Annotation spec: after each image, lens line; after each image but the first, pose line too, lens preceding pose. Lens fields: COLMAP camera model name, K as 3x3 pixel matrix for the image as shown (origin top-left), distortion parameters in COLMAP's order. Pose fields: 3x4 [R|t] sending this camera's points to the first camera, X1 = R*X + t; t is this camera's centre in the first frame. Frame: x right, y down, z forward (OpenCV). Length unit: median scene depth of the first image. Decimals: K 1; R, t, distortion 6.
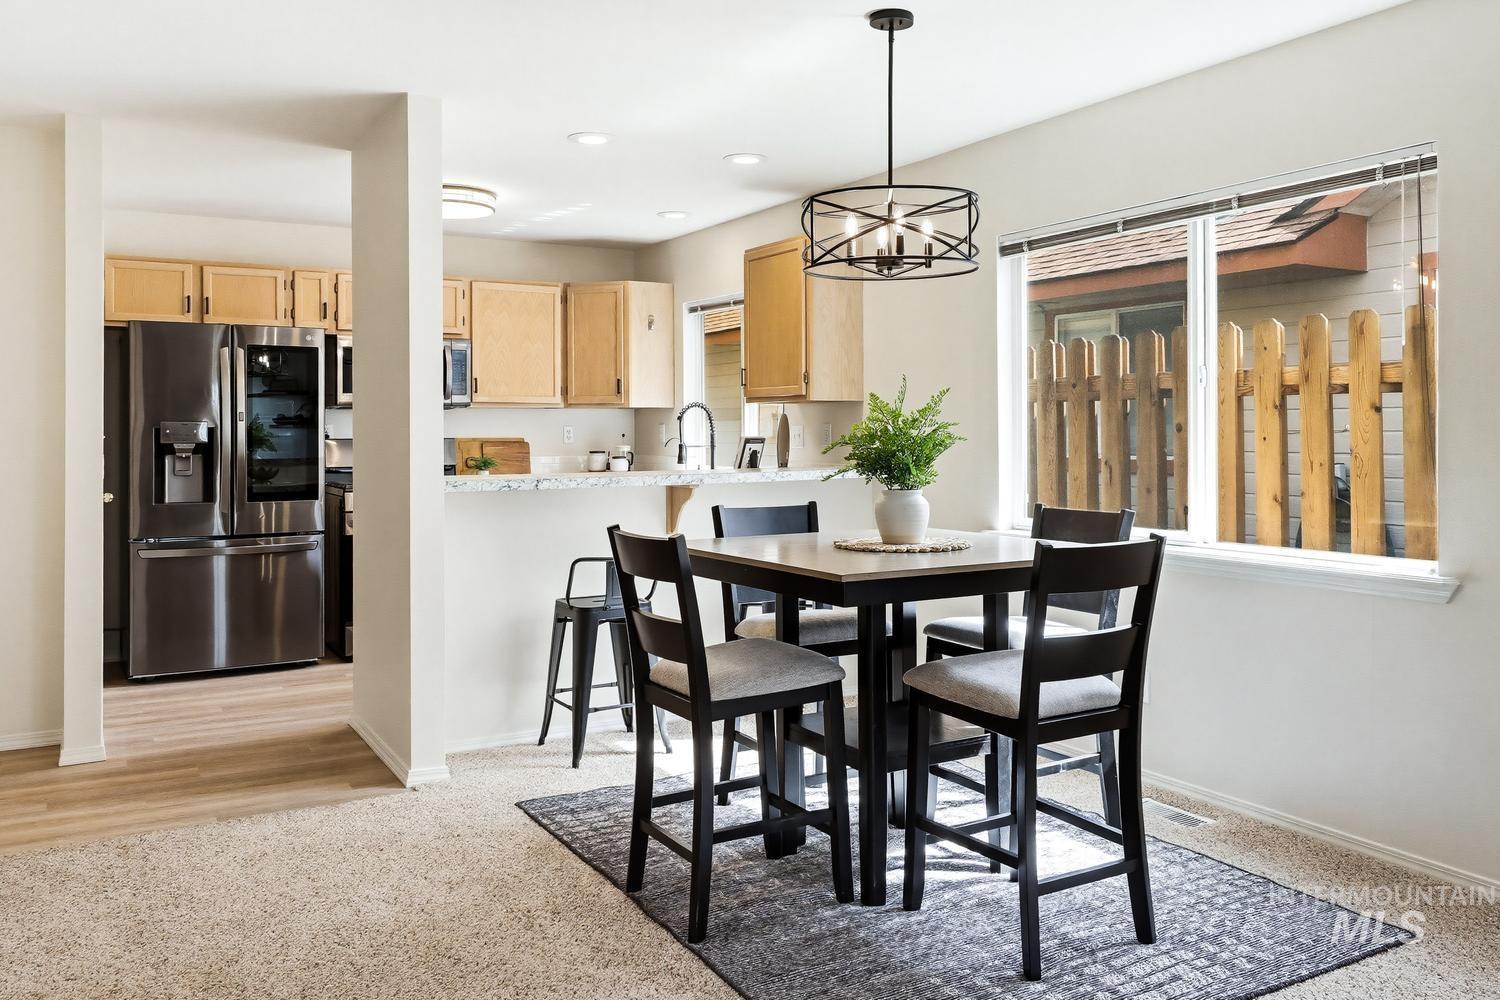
lens RADIAL K [[1186.7, 0, 766.6], [0, 1186.7, 426.8], [0, 0, 1]] dist [-0.007308, 0.007042]
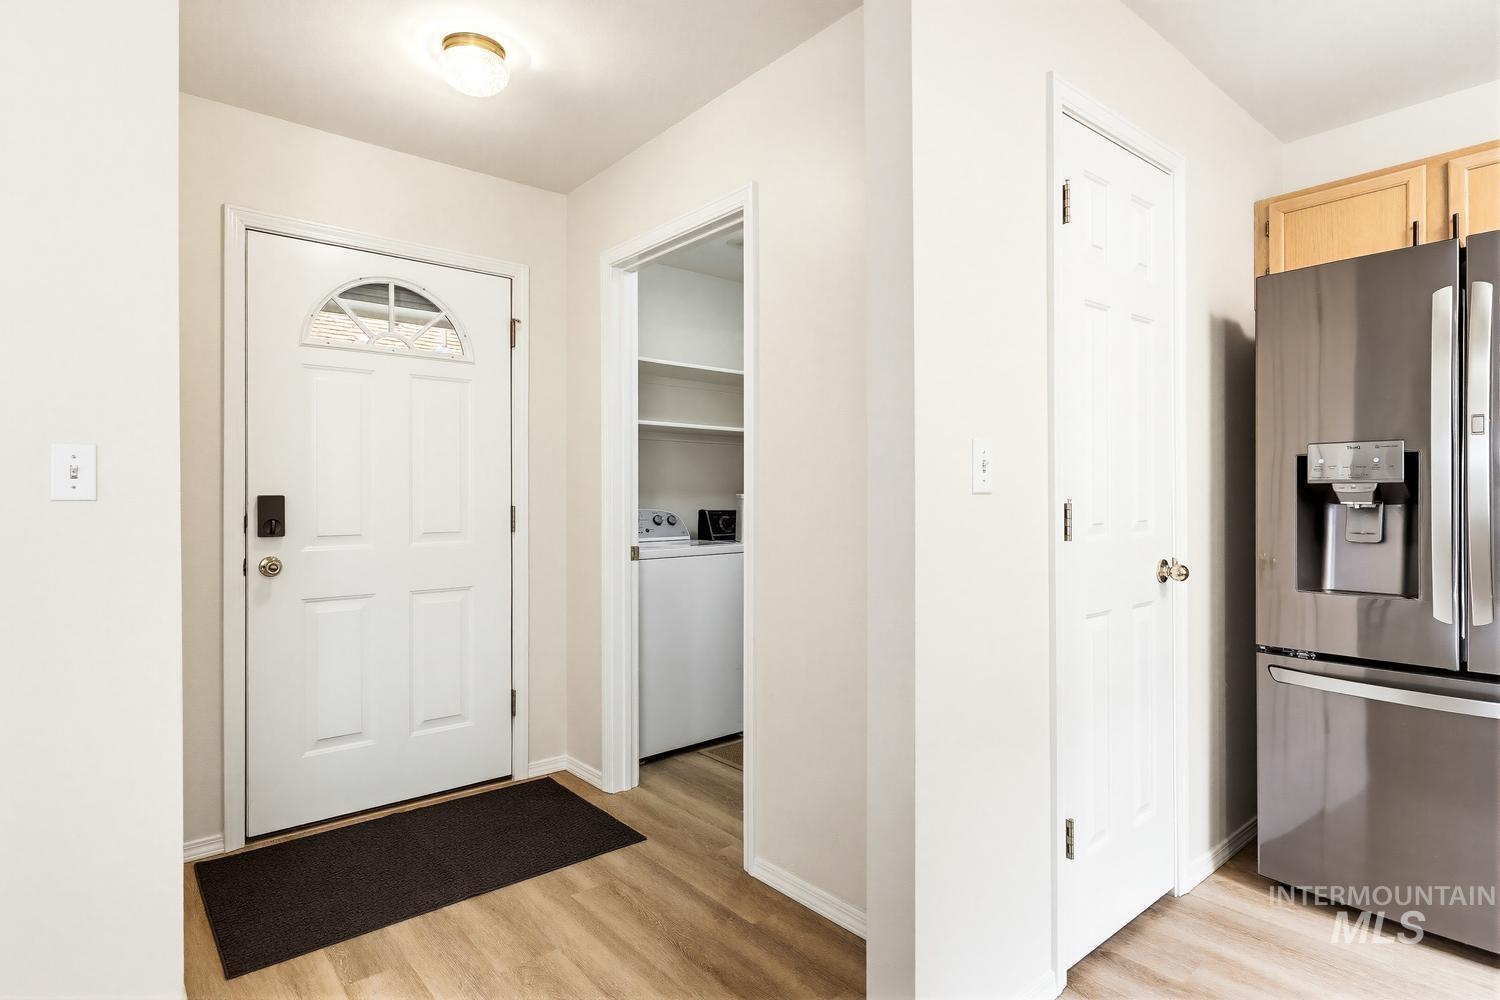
lens RADIAL K [[776.1, 0, 750.7], [0, 776.1, 503.2], [0, 0, 1]] dist [0.005742, -0.004669]
pose [[0.165240, 0.008801, -0.986214, -0.208949], [0.006388, 0.999930, 0.009994, 0.020109], [0.986233, -0.007951, 0.165172, 0.747930]]
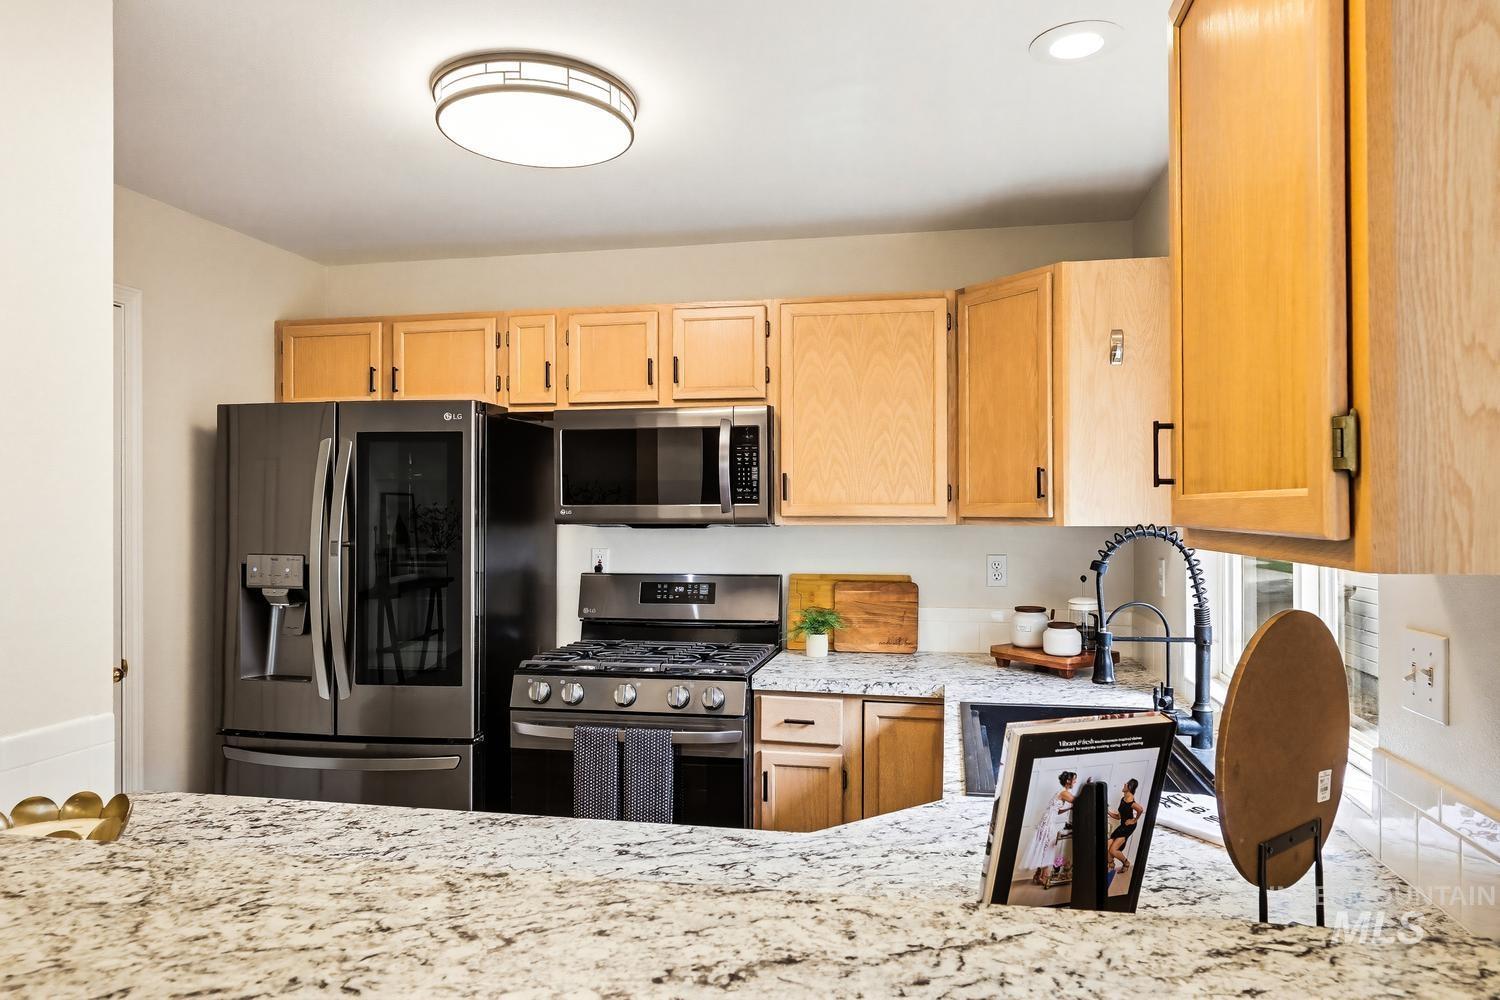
lens RADIAL K [[937.2, 0, 775.9], [0, 937.2, 509.9], [0, 0, 1]] dist [0.007283, 0.003447]
pose [[0.752565, 0.001064, -0.658517, 0.063719], [0.001074, 0.999995, 0.002843, -0.033592], [0.658517, -0.002847, 0.752560, 0.883638]]
